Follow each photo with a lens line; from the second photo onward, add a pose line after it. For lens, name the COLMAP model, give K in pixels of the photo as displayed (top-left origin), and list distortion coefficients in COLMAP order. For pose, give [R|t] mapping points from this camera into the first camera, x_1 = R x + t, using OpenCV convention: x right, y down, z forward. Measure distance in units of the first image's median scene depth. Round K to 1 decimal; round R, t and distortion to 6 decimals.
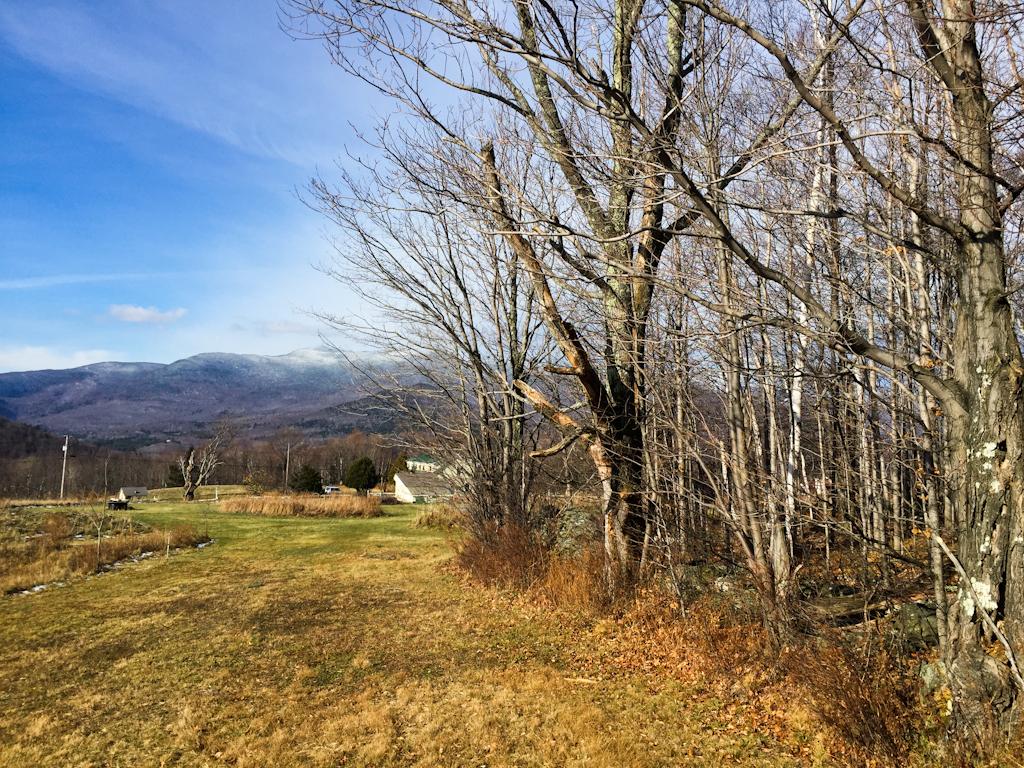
lens RADIAL K [[853.2, 0, 522.2], [0, 853.2, 383.0], [0, 0, 1]] dist [0.065629, -0.091065]
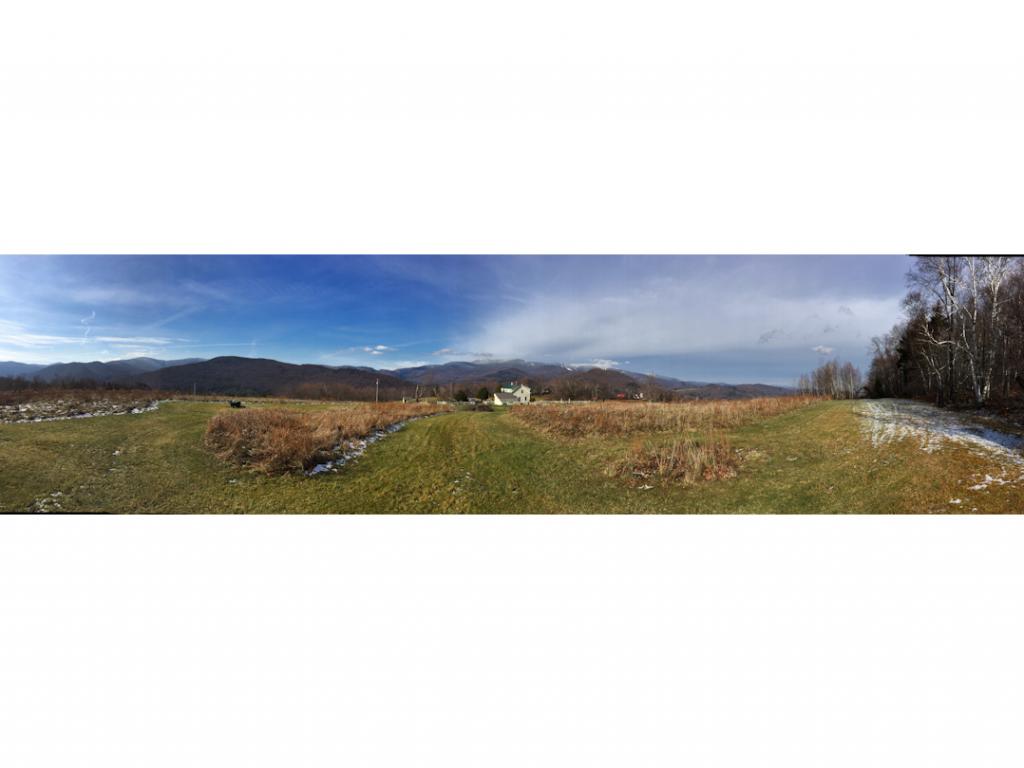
lens RADIAL K [[853.2, 0, 501.6], [0, 853.2, 377.7], [0, 0, 1]] dist [0.065629, -0.091065]
pose [[0.805260, 0.002011, 0.592919, -2.058421], [-0.056388, 0.995722, 0.073205, -0.156298], [-0.590235, -0.092382, 0.801928, -1.270431]]
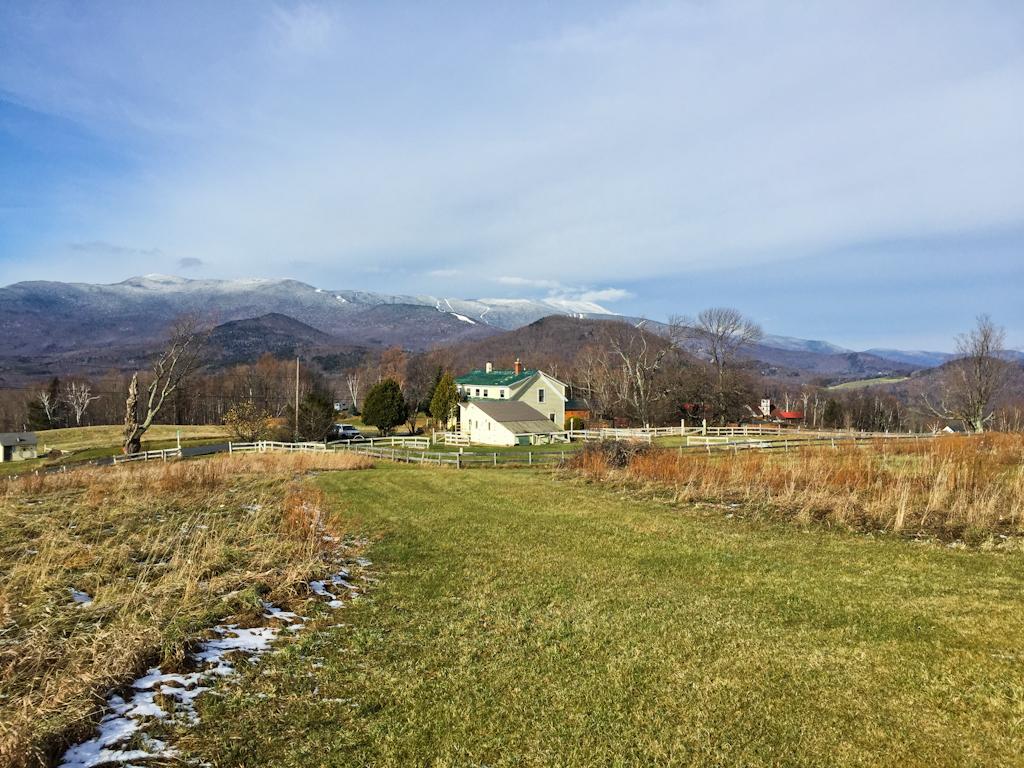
lens RADIAL K [[853.2, 0, 508.5], [0, 853.2, 369.4], [0, 0, 1]] dist [0.065629, -0.091065]
pose [[0.987614, -0.018041, 0.155860, -0.071939], [0.007731, 0.997756, 0.066503, 0.012492], [-0.156710, -0.064474, 0.985538, 0.115631]]
